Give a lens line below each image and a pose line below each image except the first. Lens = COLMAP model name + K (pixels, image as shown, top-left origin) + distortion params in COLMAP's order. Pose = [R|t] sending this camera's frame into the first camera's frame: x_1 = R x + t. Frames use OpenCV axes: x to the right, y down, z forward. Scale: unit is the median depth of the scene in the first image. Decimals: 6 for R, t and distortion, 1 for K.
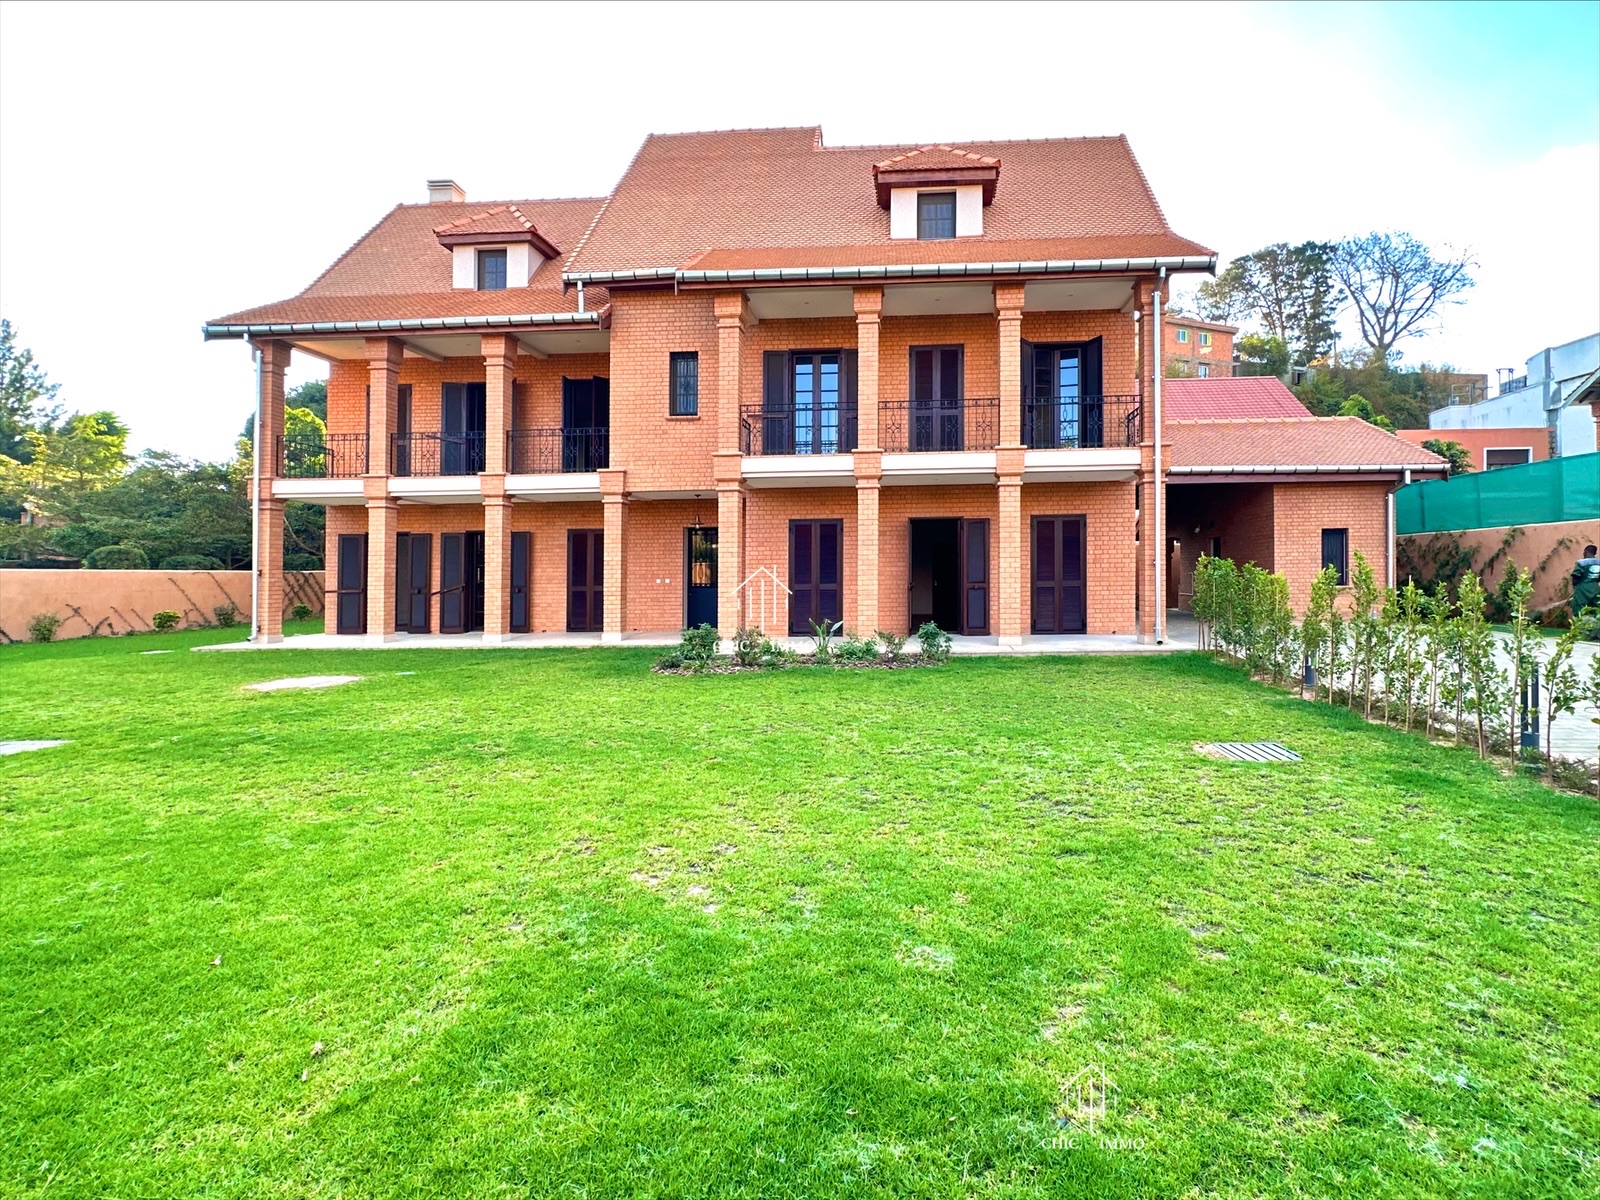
lens RADIAL K [[721.5, 0, 839.7], [0, 721.5, 567.3], [0, 0, 1]] dist [0.002561, 0.001079]
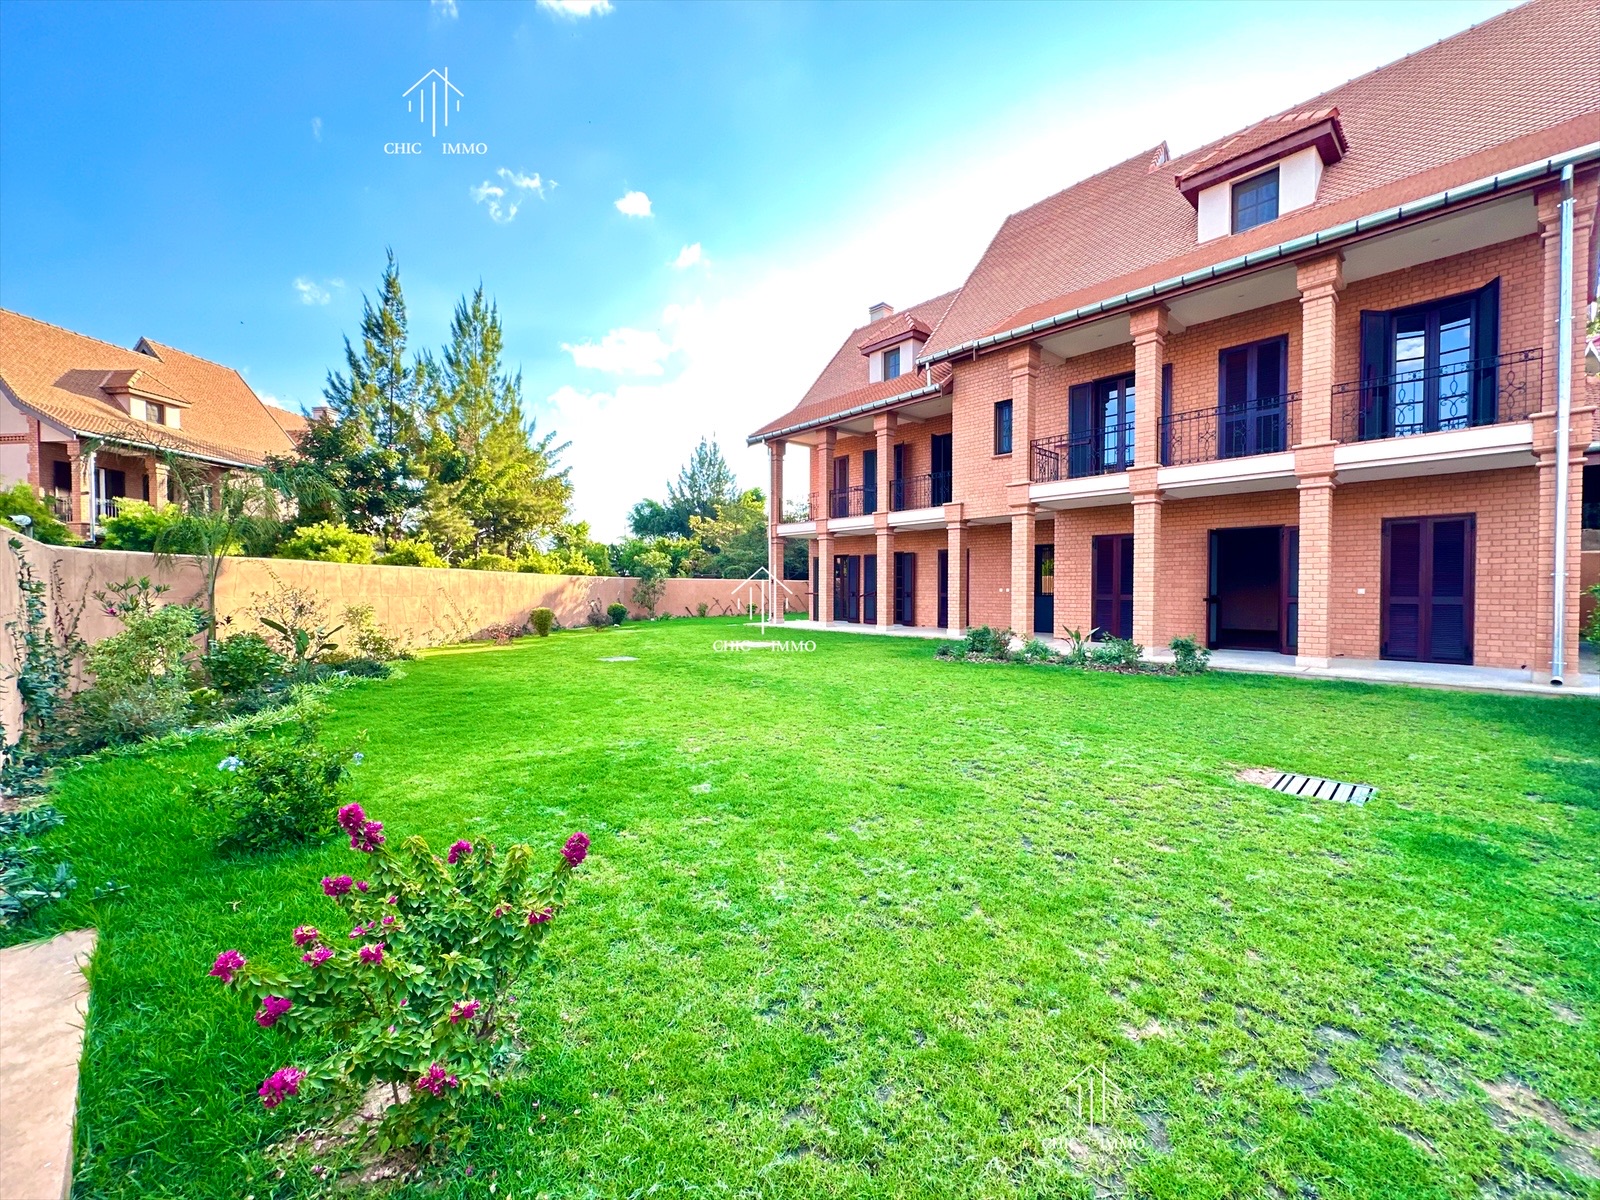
lens RADIAL K [[634.6, 0, 804.4], [0, 634.6, 595.2], [0, 0, 1]] dist [0.001355, -0.000106]
pose [[0.715401, 0.020637, -0.698409, 0.295351], [-0.000620, 0.999582, 0.028901, -0.002965], [0.698713, -0.020242, 0.715115, -0.000315]]
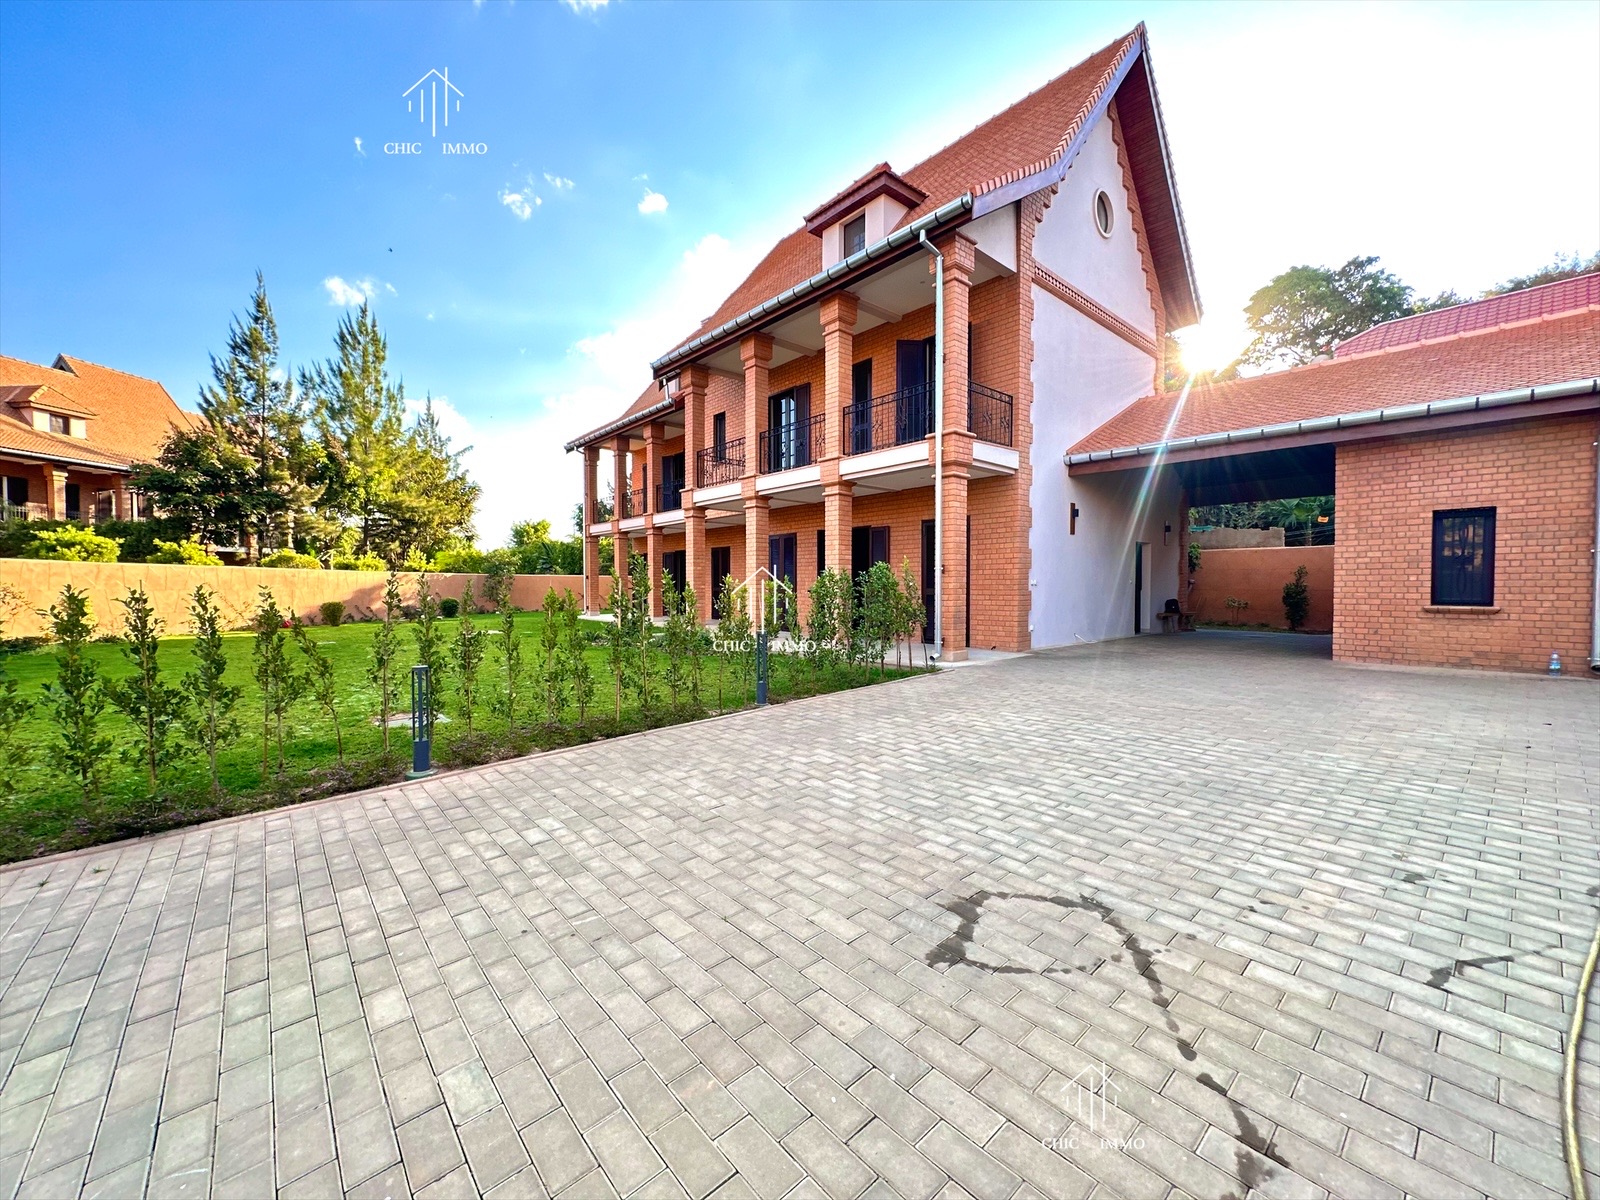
lens RADIAL K [[634.6, 0, 805.0], [0, 634.6, 599.5], [0, 0, 1]] dist [0.001355, -0.000106]
pose [[0.695757, 0.028336, -0.717718, 0.763111], [0.001303, 0.999170, 0.040711, -0.000394], [0.718276, -0.029260, 0.695143, 0.290960]]
